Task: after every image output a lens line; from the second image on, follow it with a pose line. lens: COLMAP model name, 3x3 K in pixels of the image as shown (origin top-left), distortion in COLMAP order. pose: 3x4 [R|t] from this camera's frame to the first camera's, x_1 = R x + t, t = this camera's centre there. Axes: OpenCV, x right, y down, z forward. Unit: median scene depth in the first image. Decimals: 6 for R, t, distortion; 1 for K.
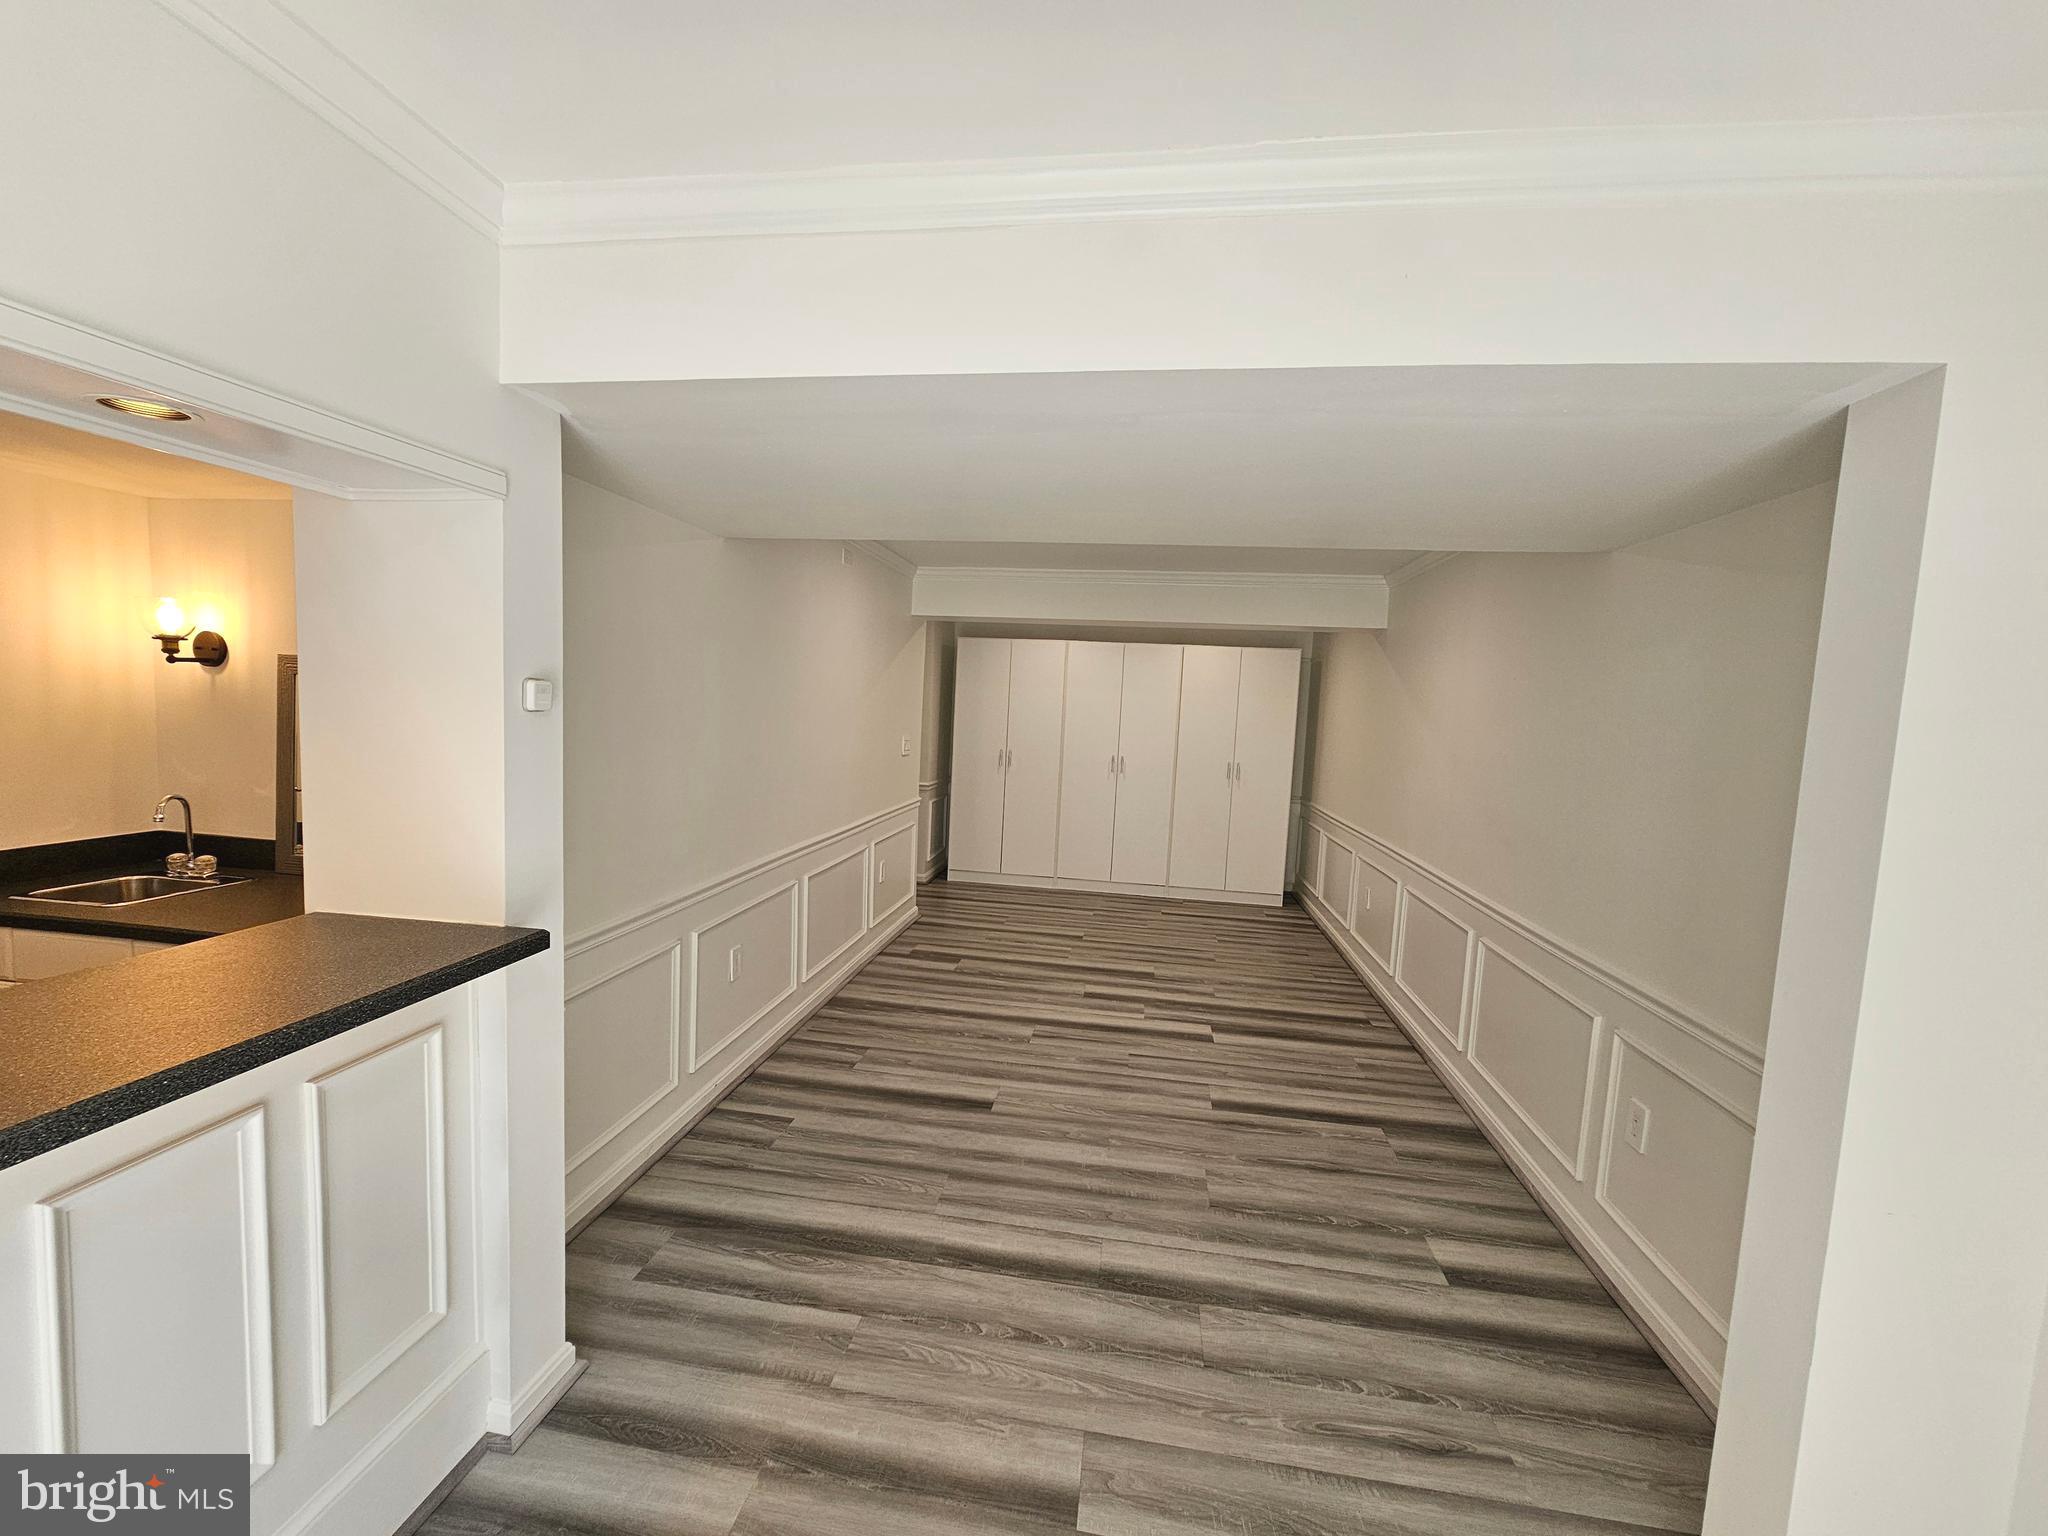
lens RADIAL K [[841.2, 0, 1020.9], [0, 841.2, 774.2], [0, 0, 1]] dist [-0.001389, 0.000553]
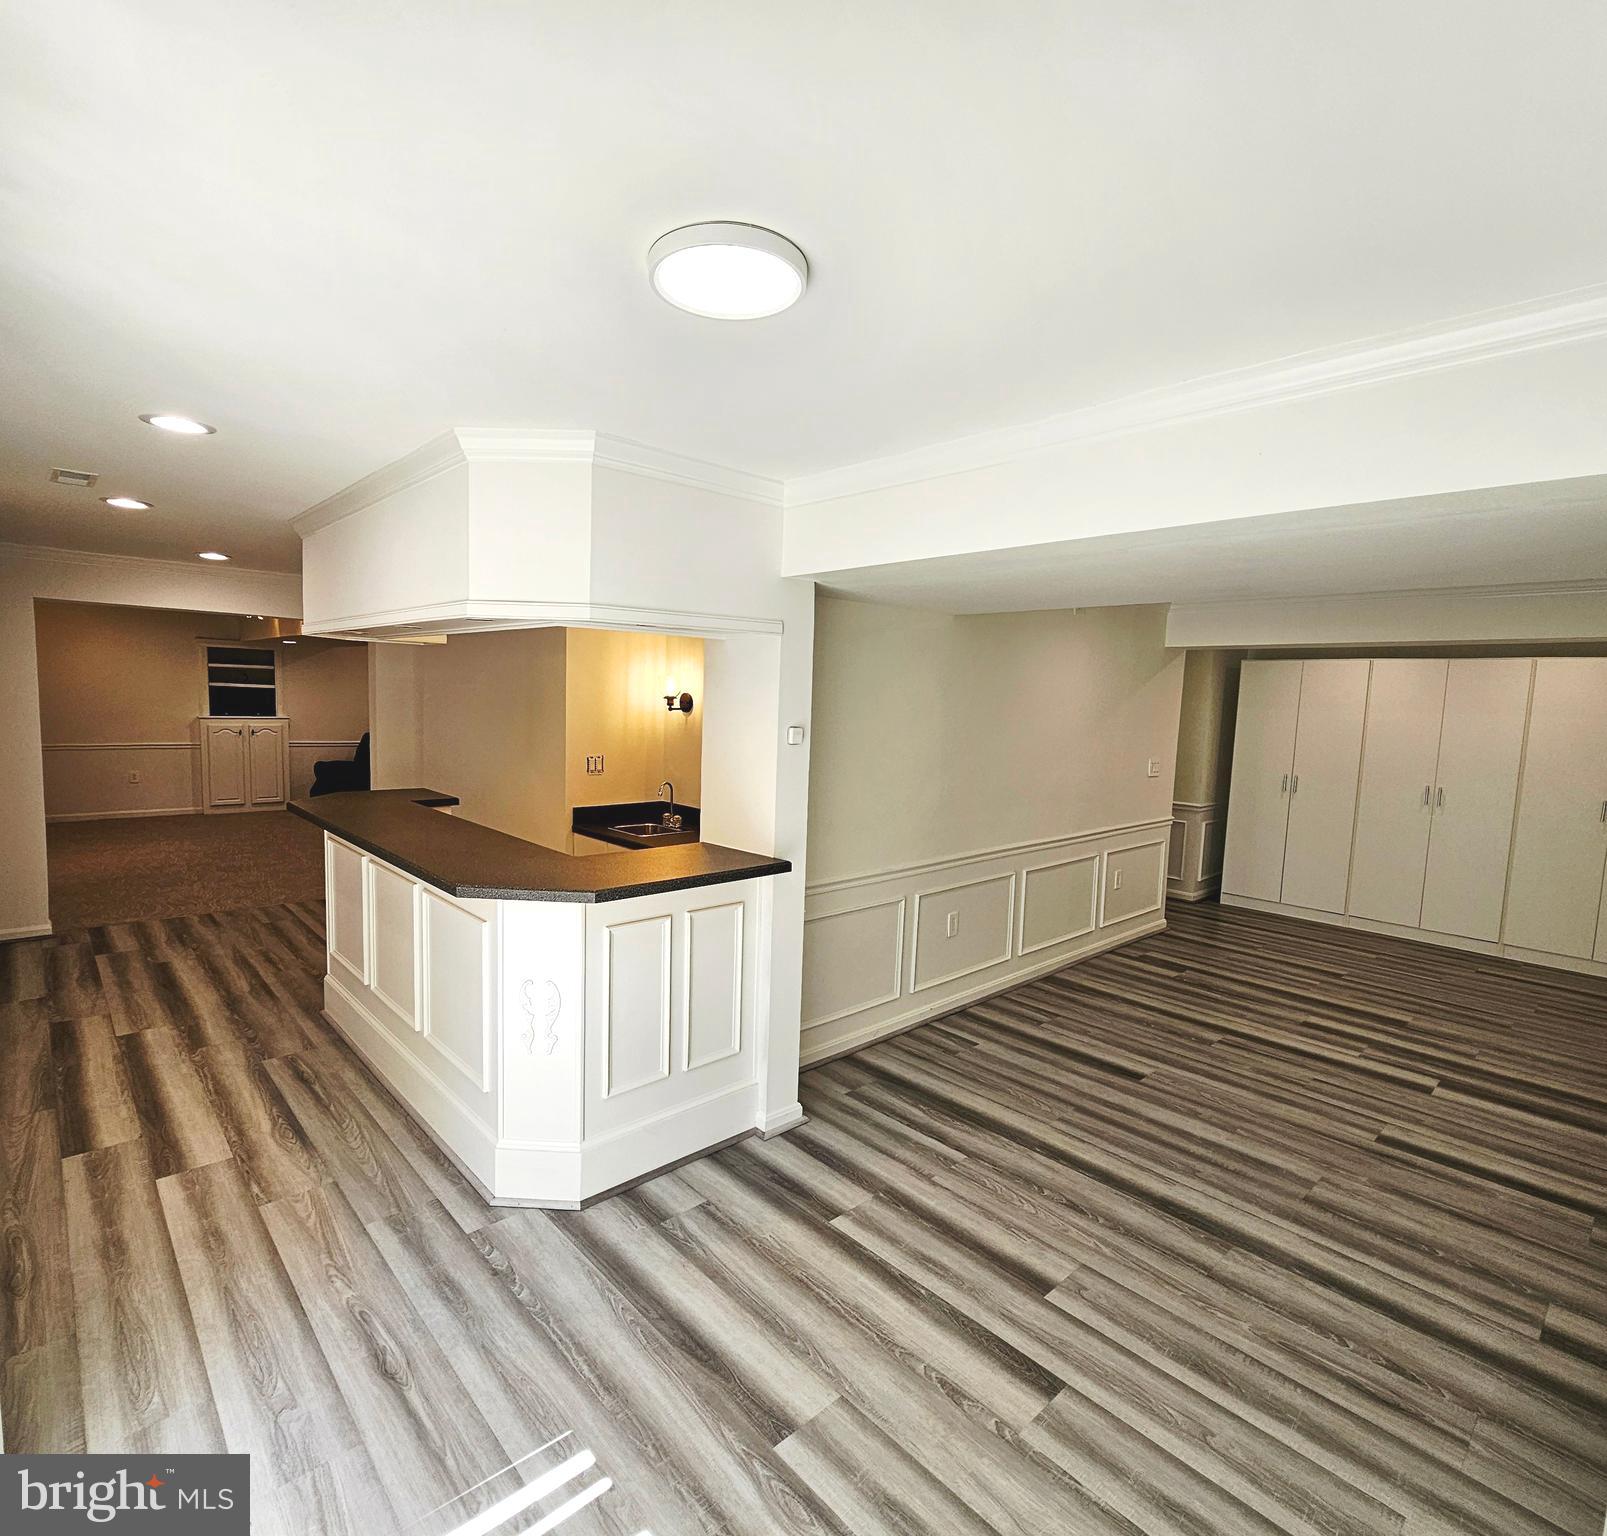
lens RADIAL K [[844.9, 0, 803.5], [0, 844.9, 768.0], [0, 0, 1]] dist [-0.000010, 0.001183]
pose [[0.790164, 0.034597, -0.611918, 0.321207], [-0.049135, 0.998768, -0.006979, -0.006878], [0.610923, 0.035581, 0.790890, -0.254456]]
